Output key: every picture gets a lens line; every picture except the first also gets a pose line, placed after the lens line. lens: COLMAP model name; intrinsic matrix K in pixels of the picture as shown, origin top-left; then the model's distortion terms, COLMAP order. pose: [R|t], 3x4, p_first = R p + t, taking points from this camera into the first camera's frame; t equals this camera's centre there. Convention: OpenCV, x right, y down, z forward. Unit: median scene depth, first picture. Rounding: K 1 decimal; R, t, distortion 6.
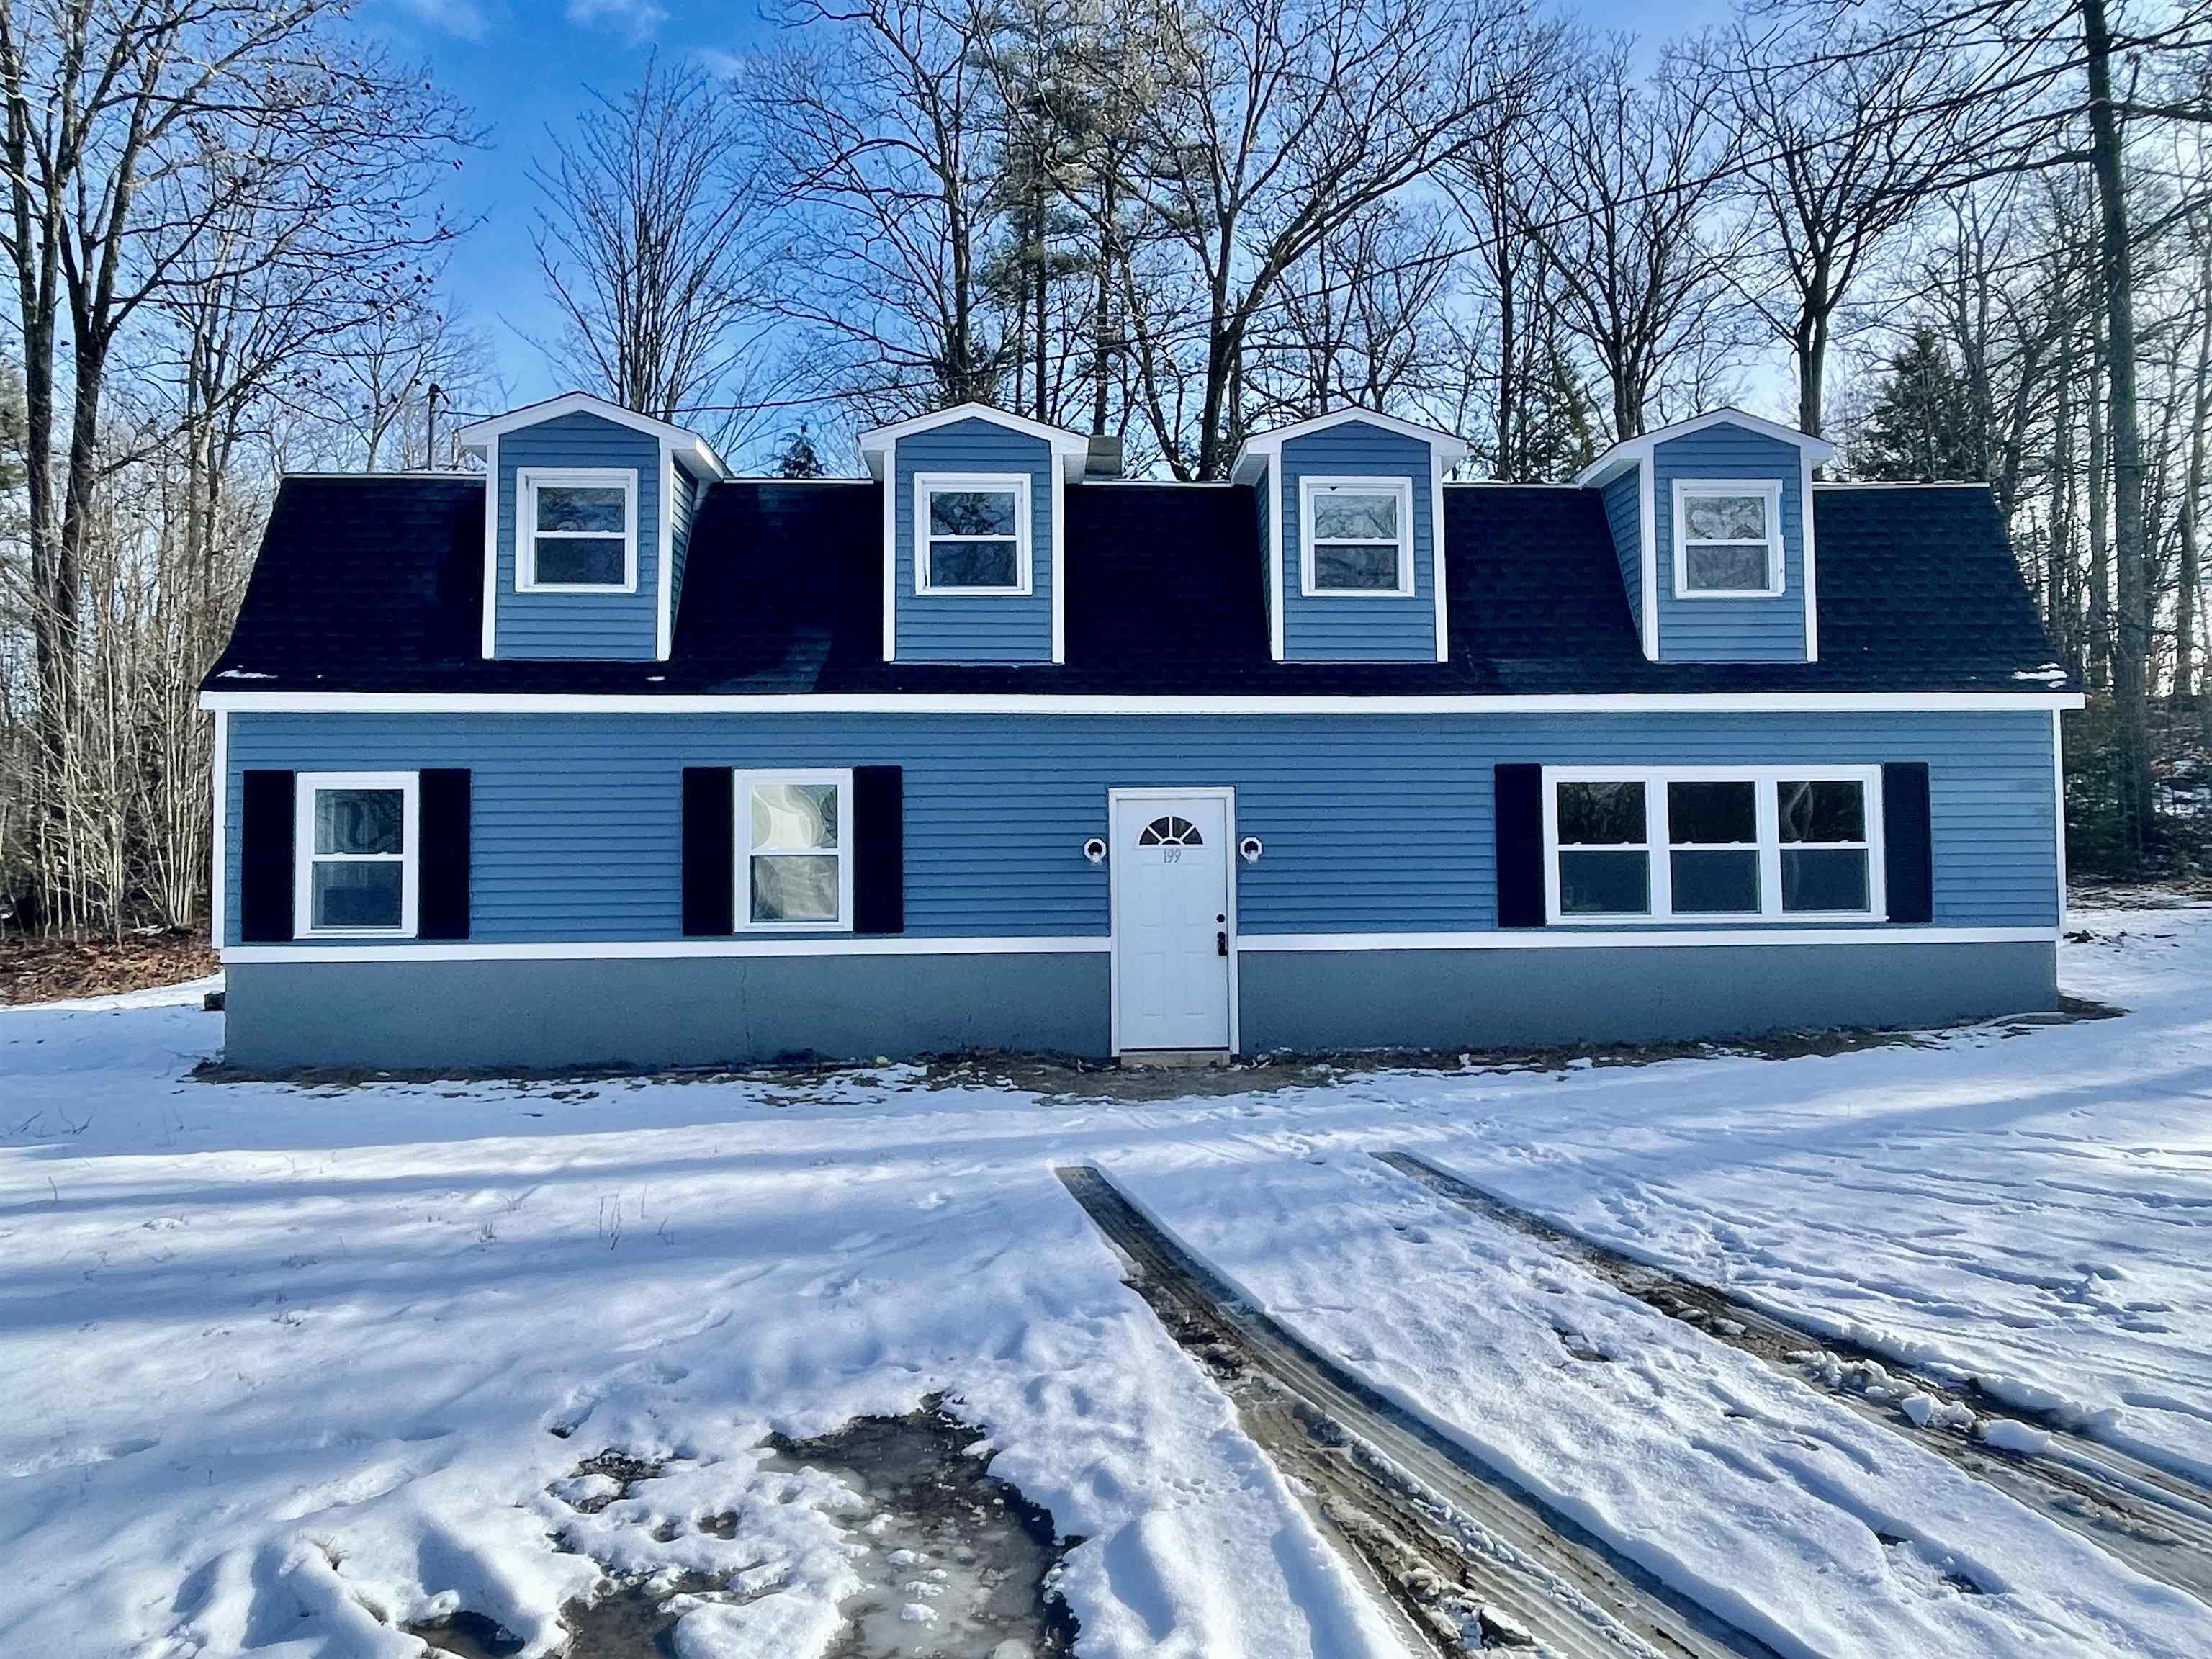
lens RADIAL K [[1441.2, 0, 1106.0], [0, 1441.2, 829.5], [0, 0, 1]] dist [0.008873, -0.000392]
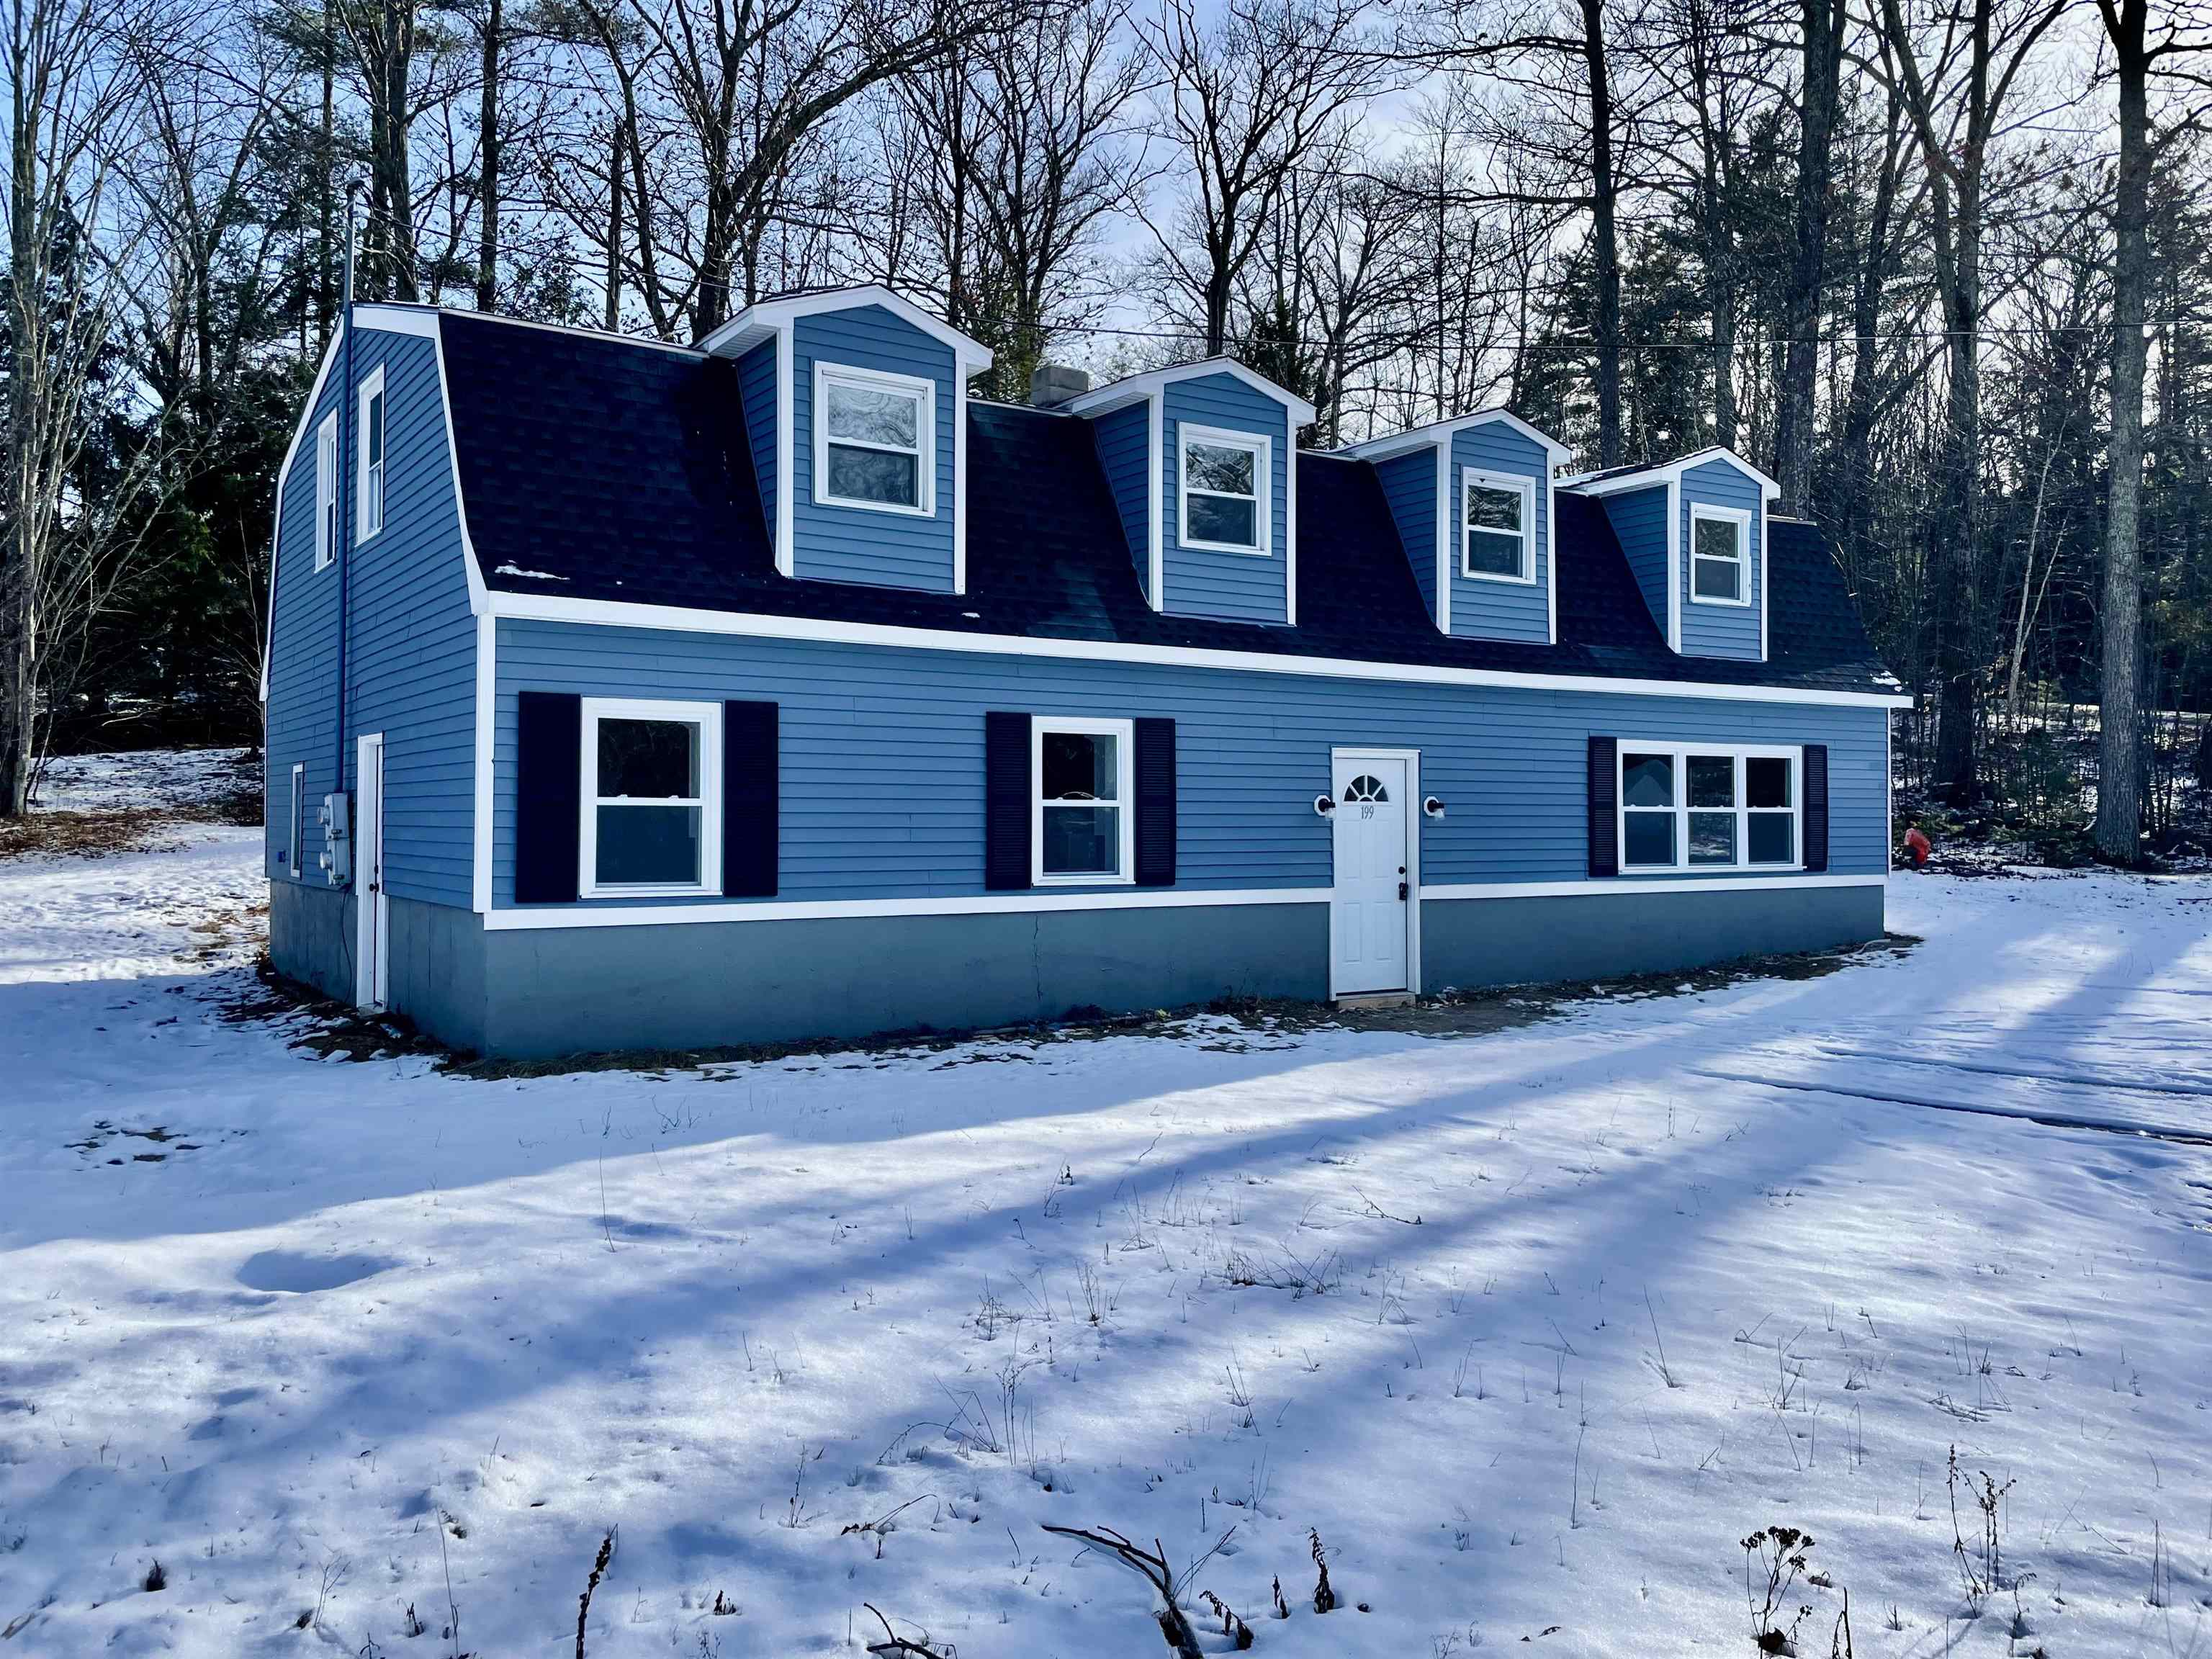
lens RADIAL K [[1838.0, 0, 1106.0], [0, 1838.0, 829.5], [0, 0, 1]] dist [0.101324, 0.000643]
pose [[0.845523, 0.007258, 0.533890, -0.845951], [-0.022597, 0.999498, 0.022200, 0.005335], [-0.533461, -0.030835, 0.845263, -0.051325]]
